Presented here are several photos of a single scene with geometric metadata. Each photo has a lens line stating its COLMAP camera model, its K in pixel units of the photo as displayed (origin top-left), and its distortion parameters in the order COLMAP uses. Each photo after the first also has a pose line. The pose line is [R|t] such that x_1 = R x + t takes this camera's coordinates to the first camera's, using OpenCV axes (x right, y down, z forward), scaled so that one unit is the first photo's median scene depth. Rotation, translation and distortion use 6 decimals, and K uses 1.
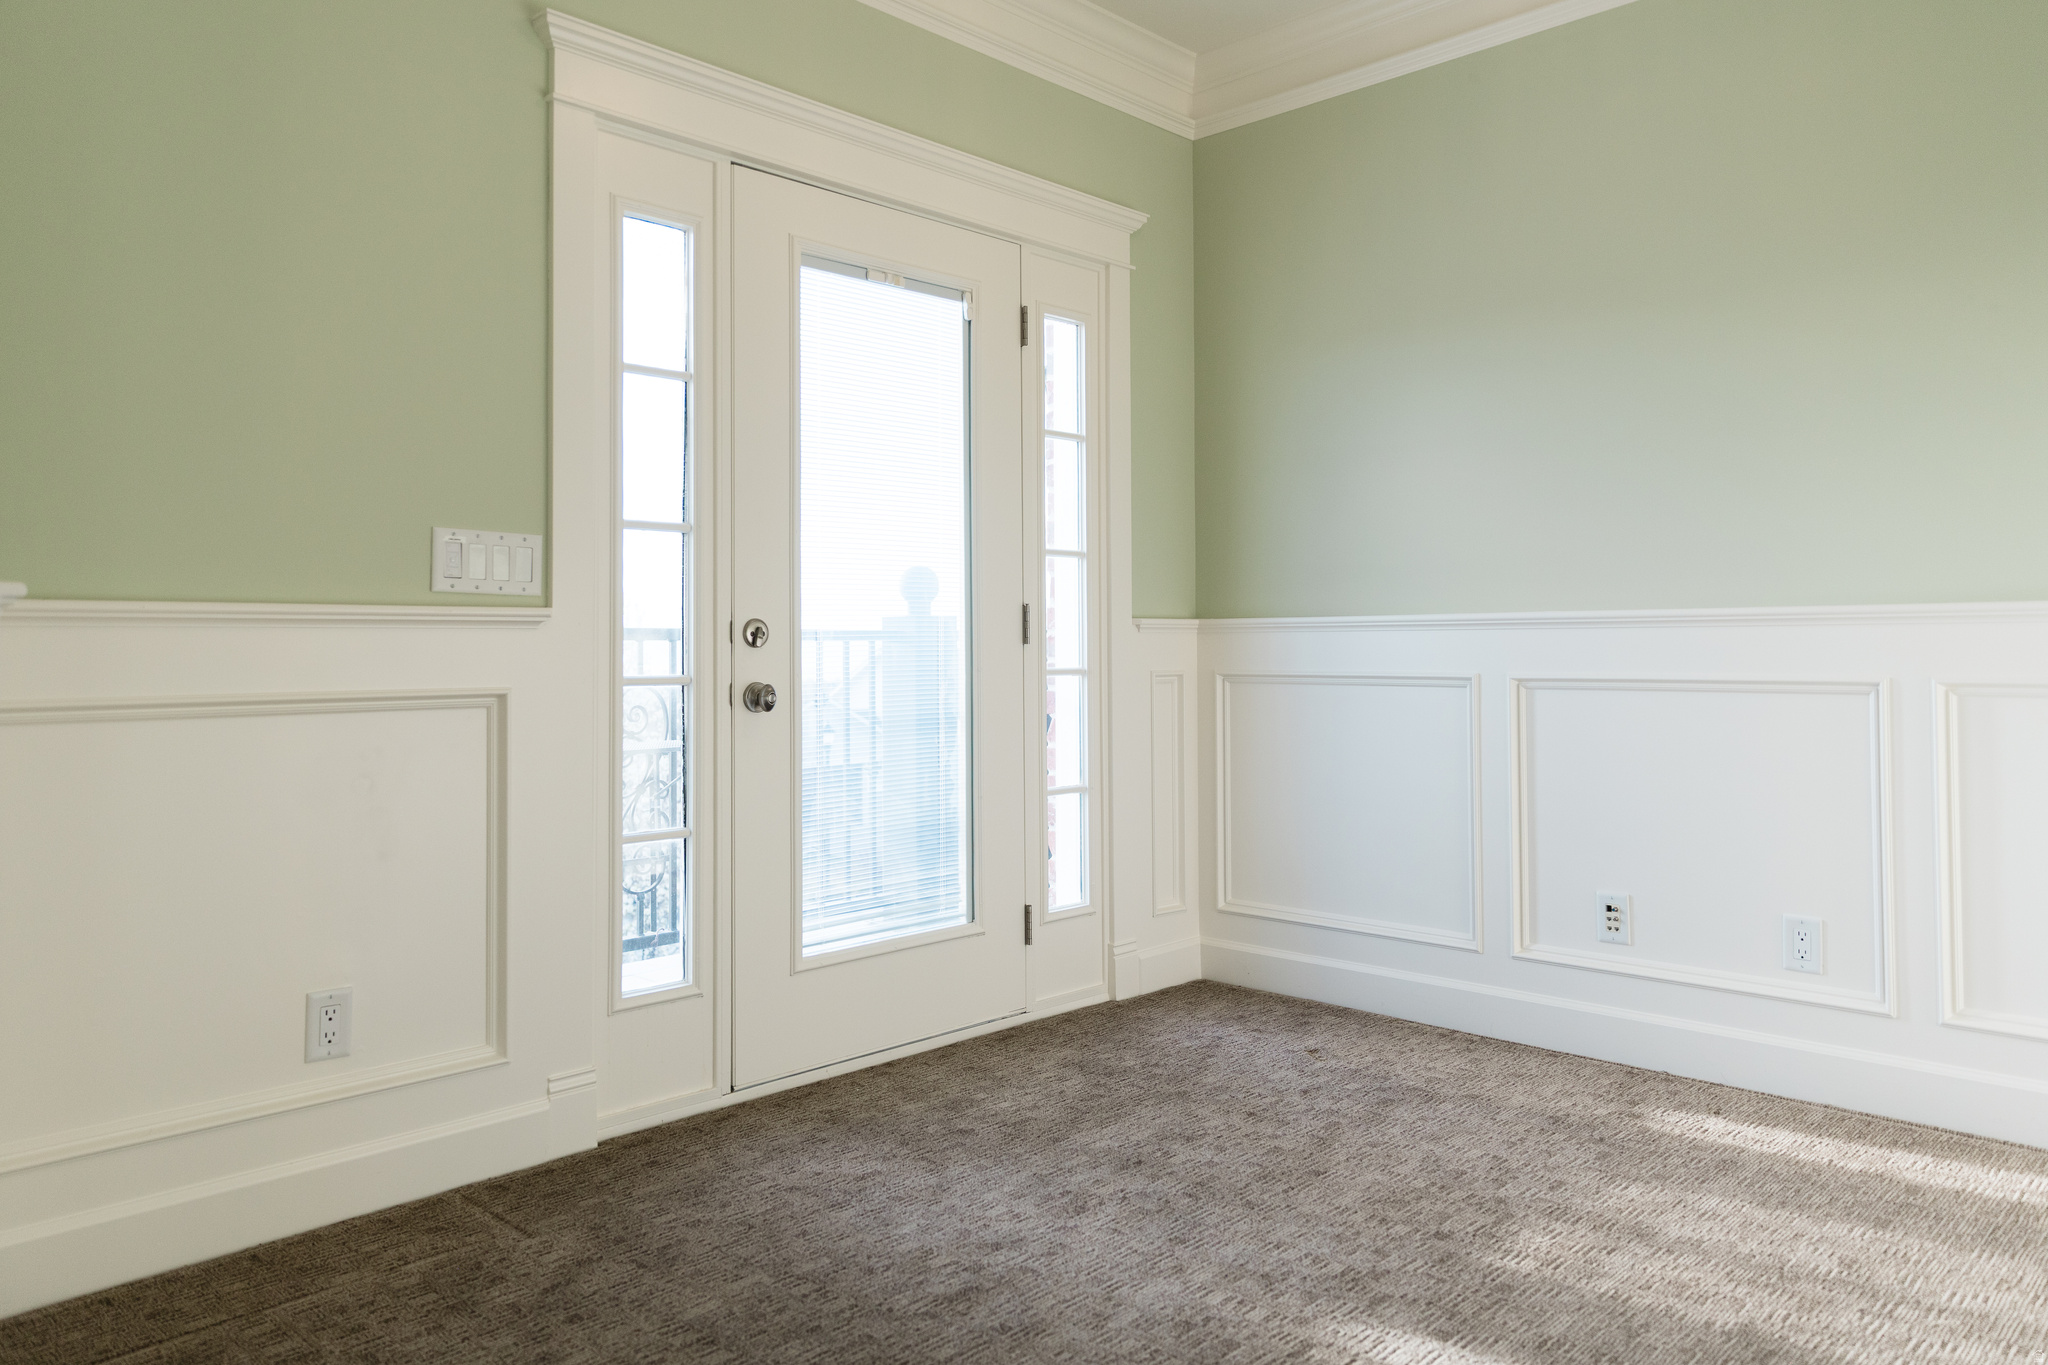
lens RADIAL K [[1441.9, 0, 1016.9], [0, 1441.9, 613.1], [0, 0, 1]] dist [0.051238, 0.000502]
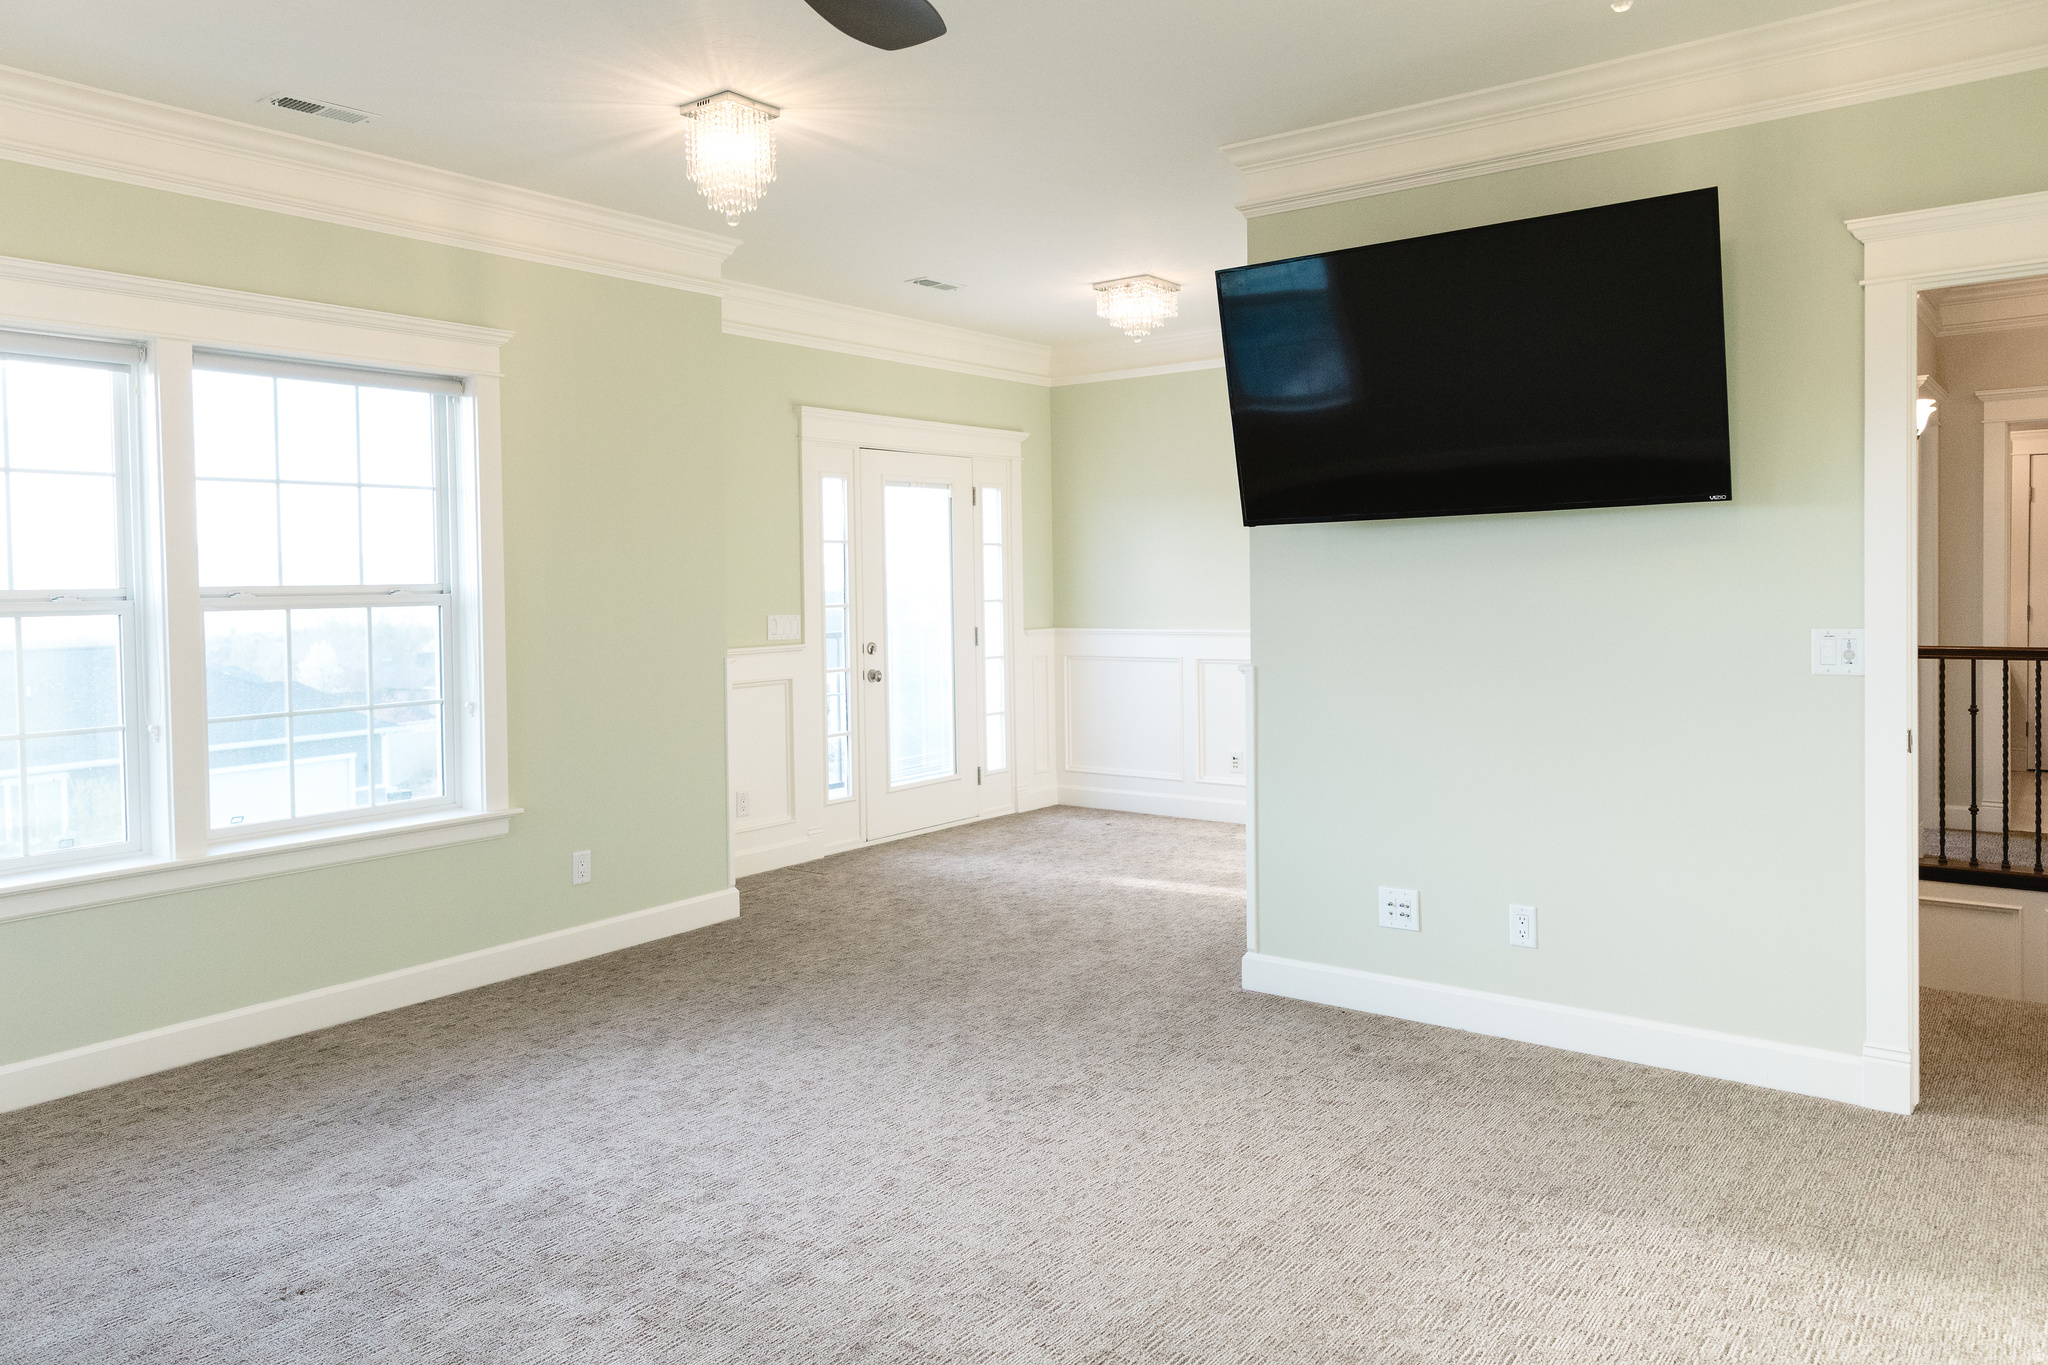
lens RADIAL K [[1441.9, 0, 1016.9], [0, 1441.9, 613.1], [0, 0, 1]] dist [0.051238, 0.000502]
pose [[0.992744, -0.012970, 0.119549, -0.197891], [0.007460, 0.998894, 0.046425, -0.130888], [-0.120019, -0.045196, 0.991742, -1.170336]]
